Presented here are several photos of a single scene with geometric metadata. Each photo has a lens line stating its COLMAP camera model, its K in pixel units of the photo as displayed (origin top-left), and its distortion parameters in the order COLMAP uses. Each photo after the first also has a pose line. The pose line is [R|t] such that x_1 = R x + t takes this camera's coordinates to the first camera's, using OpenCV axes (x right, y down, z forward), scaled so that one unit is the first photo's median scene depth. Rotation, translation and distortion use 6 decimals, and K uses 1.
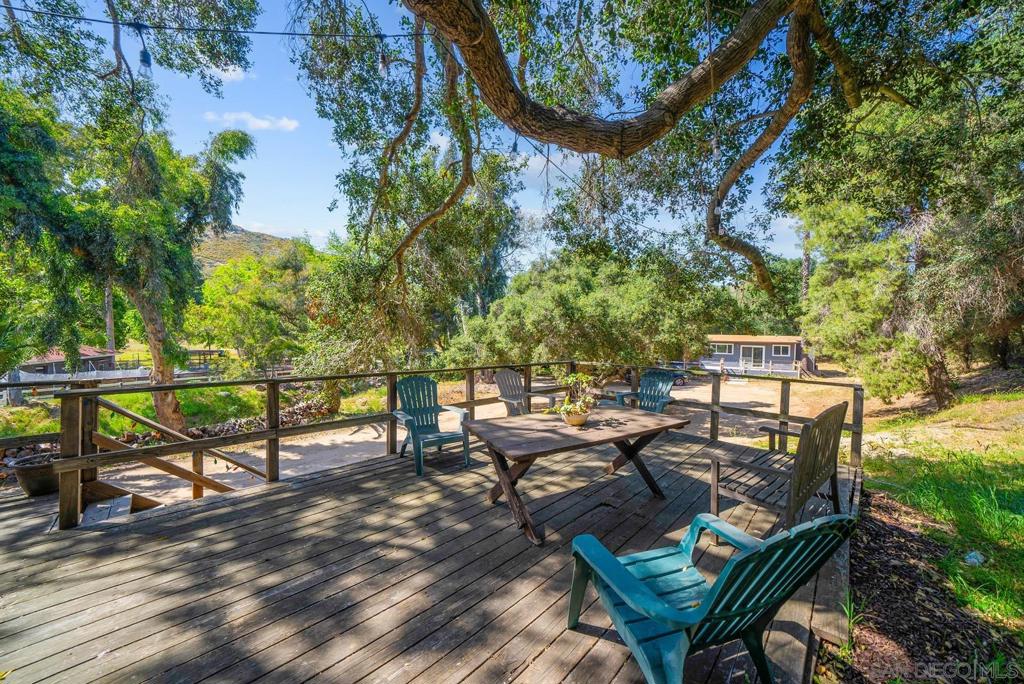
lens RADIAL K [[354.0, 0, 512.0], [0, 354.0, 342.0], [0, 0, 1]] dist [-0.037682, 0.004556]
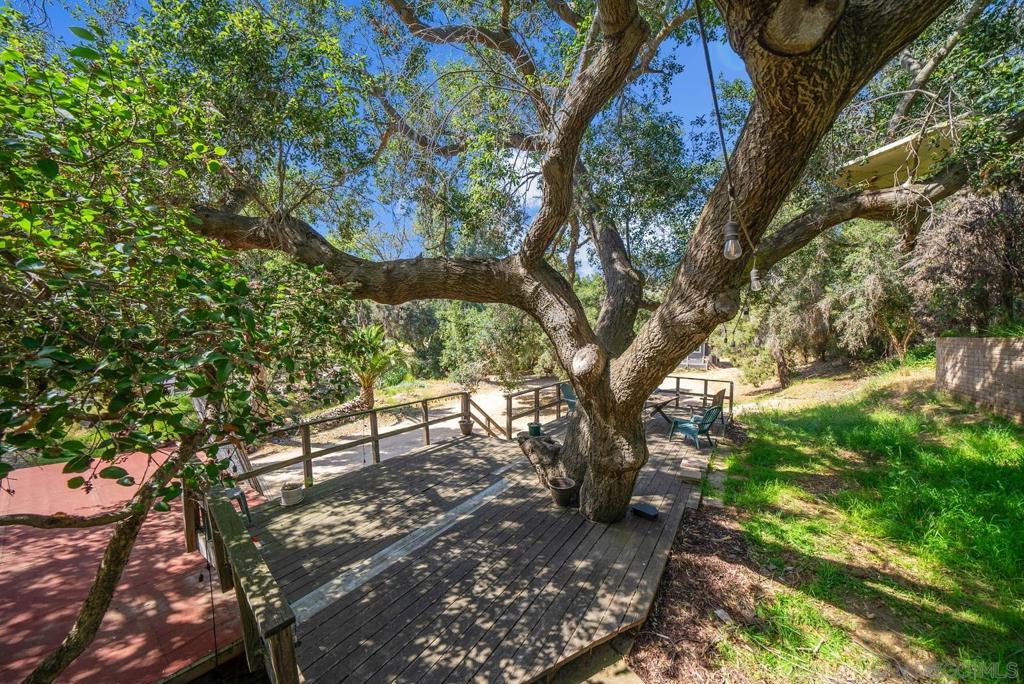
lens RADIAL K [[354.0, 0, 512.0], [0, 354.0, 342.0], [0, 0, 1]] dist [-0.037682, 0.004556]
pose [[0.982332, -0.012544, 0.186725, -0.410570], [0.008767, 0.999740, 0.021040, -0.090812], [-0.186940, -0.019031, 0.982187, -0.473380]]
